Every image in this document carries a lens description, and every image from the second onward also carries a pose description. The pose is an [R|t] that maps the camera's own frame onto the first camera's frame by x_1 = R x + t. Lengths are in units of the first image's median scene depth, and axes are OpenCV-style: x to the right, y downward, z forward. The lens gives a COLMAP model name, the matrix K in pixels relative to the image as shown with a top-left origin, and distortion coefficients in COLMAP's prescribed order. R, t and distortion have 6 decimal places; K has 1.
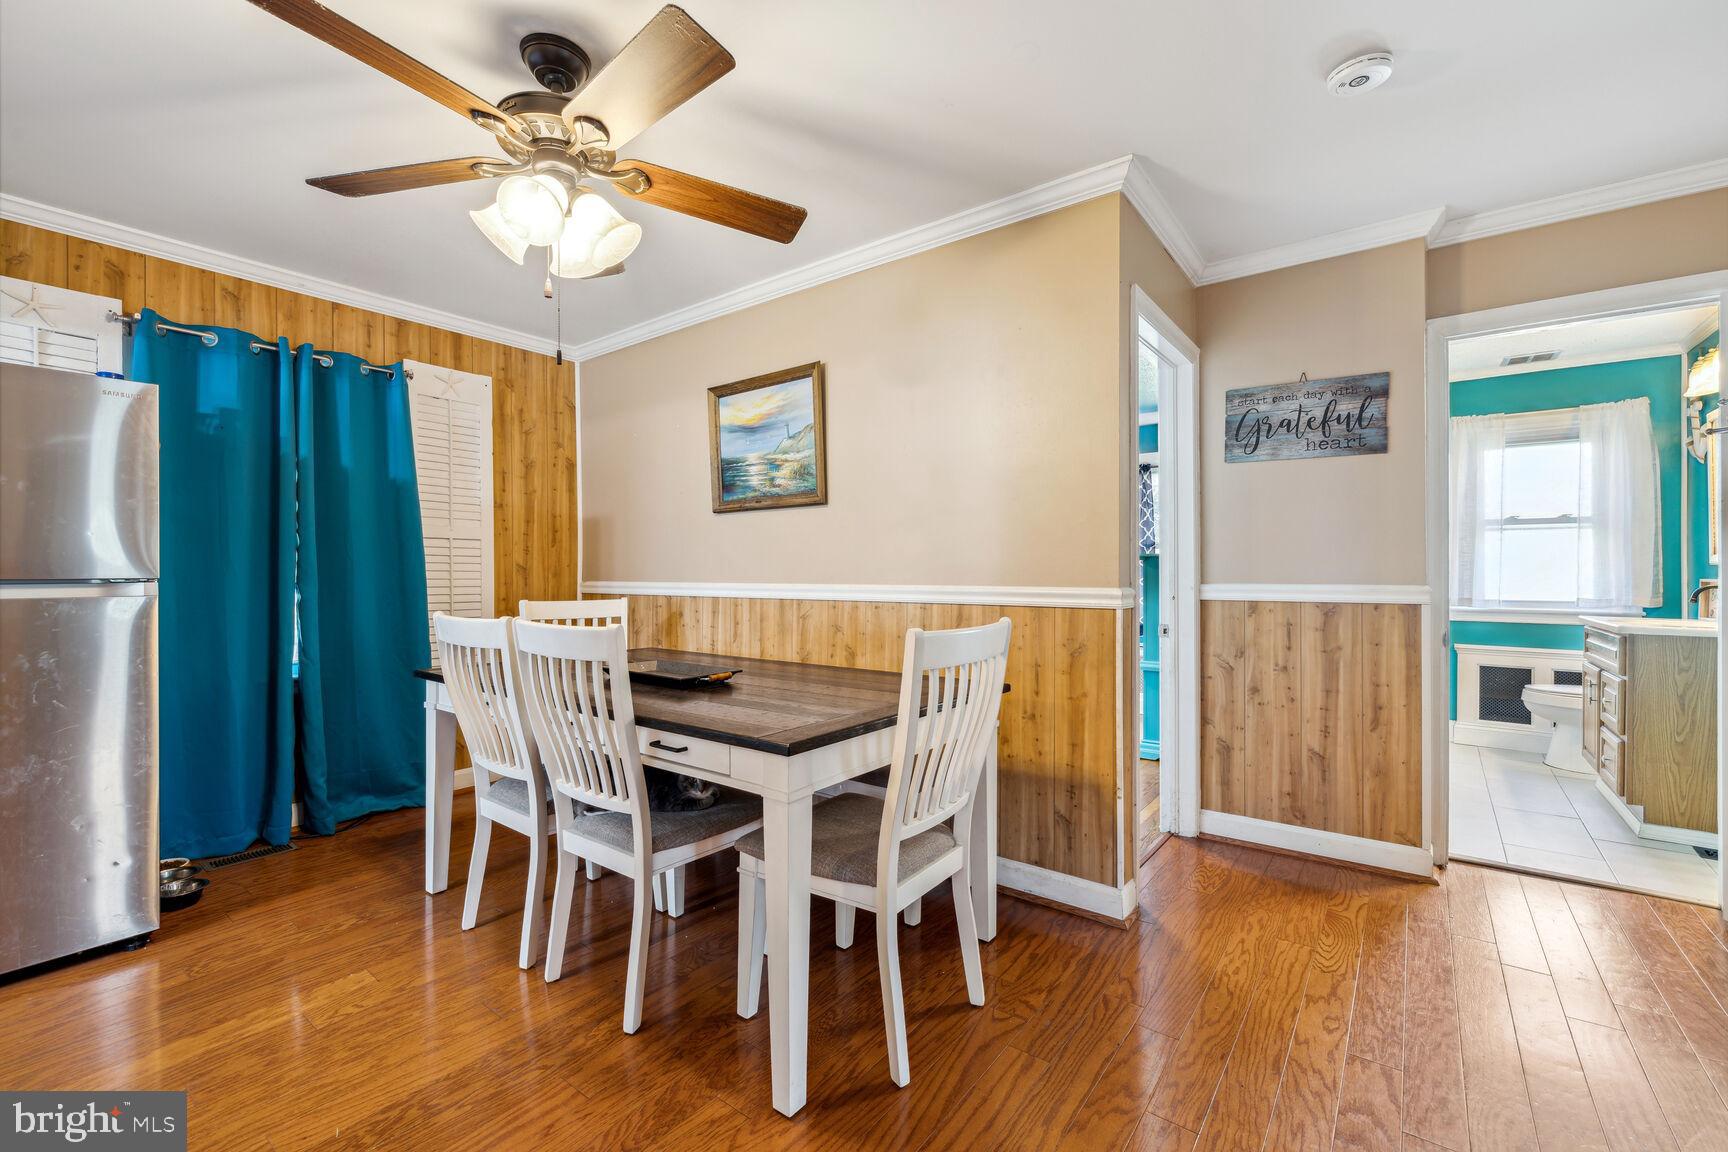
lens RADIAL K [[727.5, 0, 866.1], [0, 727.5, 571.5], [0, 0, 1]] dist [0.000443, 0.000293]
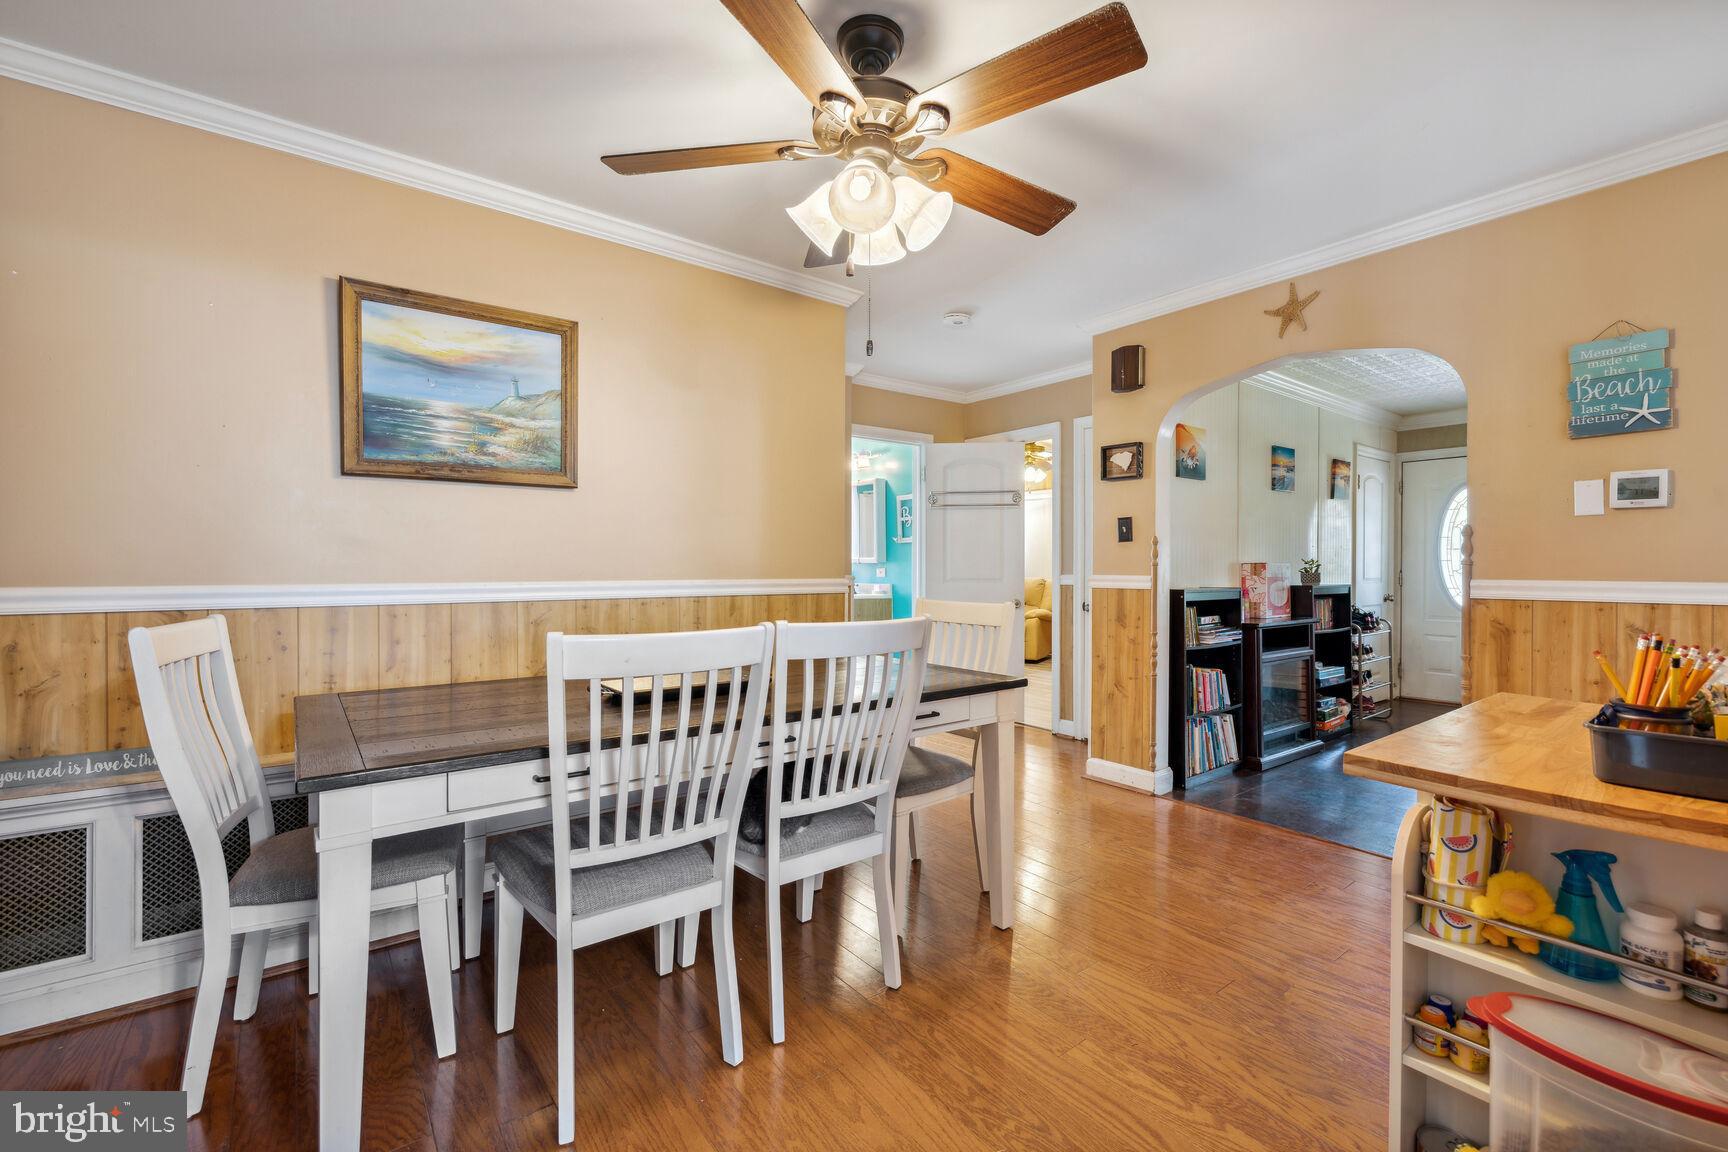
lens RADIAL K [[727.5, 0, 866.1], [0, 727.5, 571.5], [0, 0, 1]] dist [0.000443, 0.000293]
pose [[0.264744, -0.003743, 0.964311, -0.764157], [0.000110, 0.999993, 0.003851, 0.002313], [-0.964319, -0.000913, 0.264743, 0.422839]]
